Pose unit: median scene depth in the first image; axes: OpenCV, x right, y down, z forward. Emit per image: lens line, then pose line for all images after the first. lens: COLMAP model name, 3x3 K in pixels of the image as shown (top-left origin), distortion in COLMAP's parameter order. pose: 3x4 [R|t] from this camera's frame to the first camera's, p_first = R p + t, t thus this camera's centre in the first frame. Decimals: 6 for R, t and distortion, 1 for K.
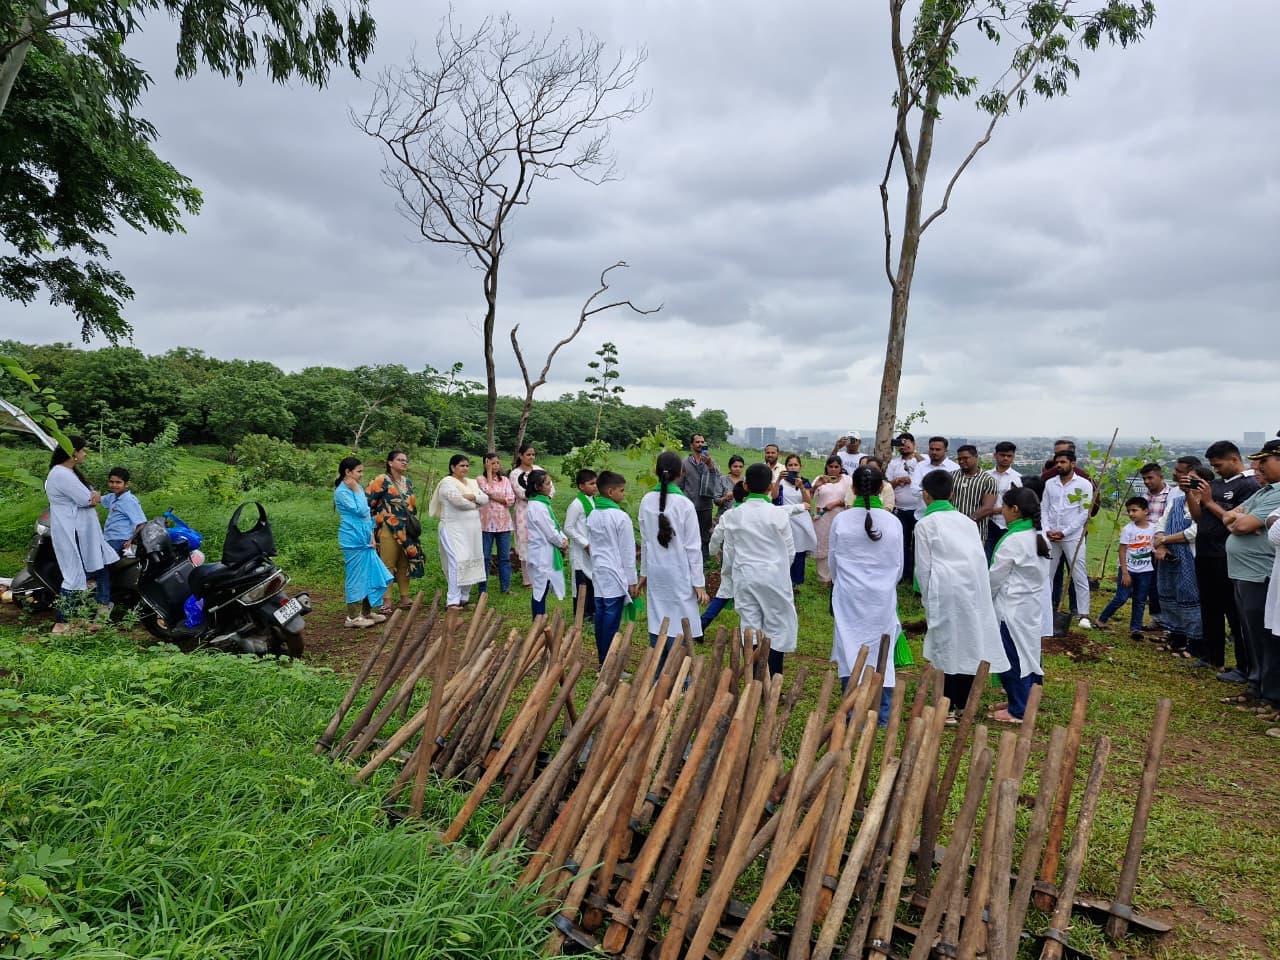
lens RADIAL K [[869.2, 0, 627.8], [0, 869.2, 500.8], [0, 0, 1]] dist [0.088344, -0.115637]
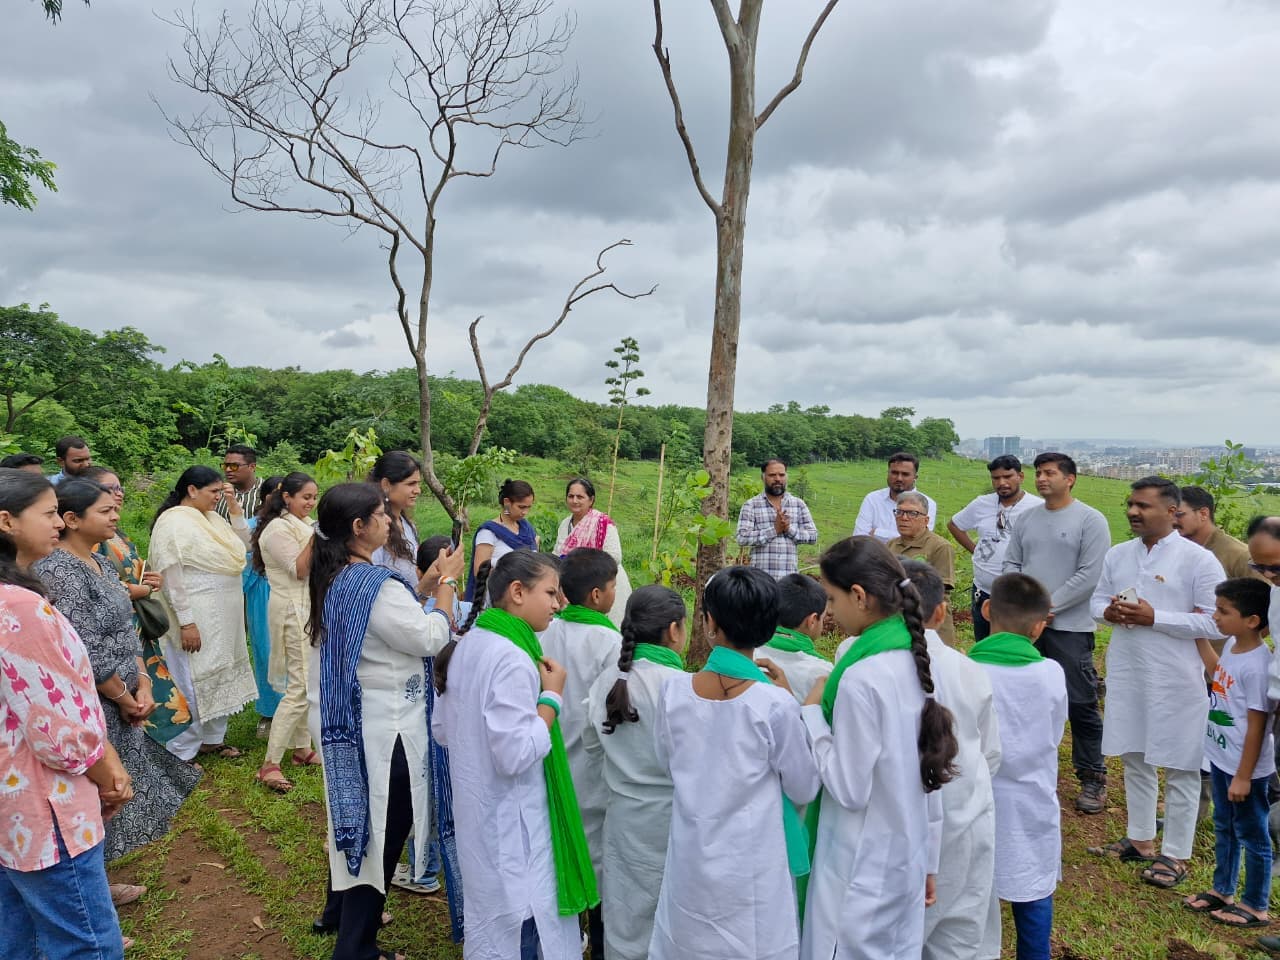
lens RADIAL K [[869.2, 0, 627.8], [0, 869.2, 500.8], [0, 0, 1]] dist [0.088344, -0.115637]
pose [[0.967954, 0.009635, -0.250941, 0.192489], [-0.013126, 0.999839, -0.012242, -0.011002], [0.250783, 0.015144, 0.967925, 0.174440]]
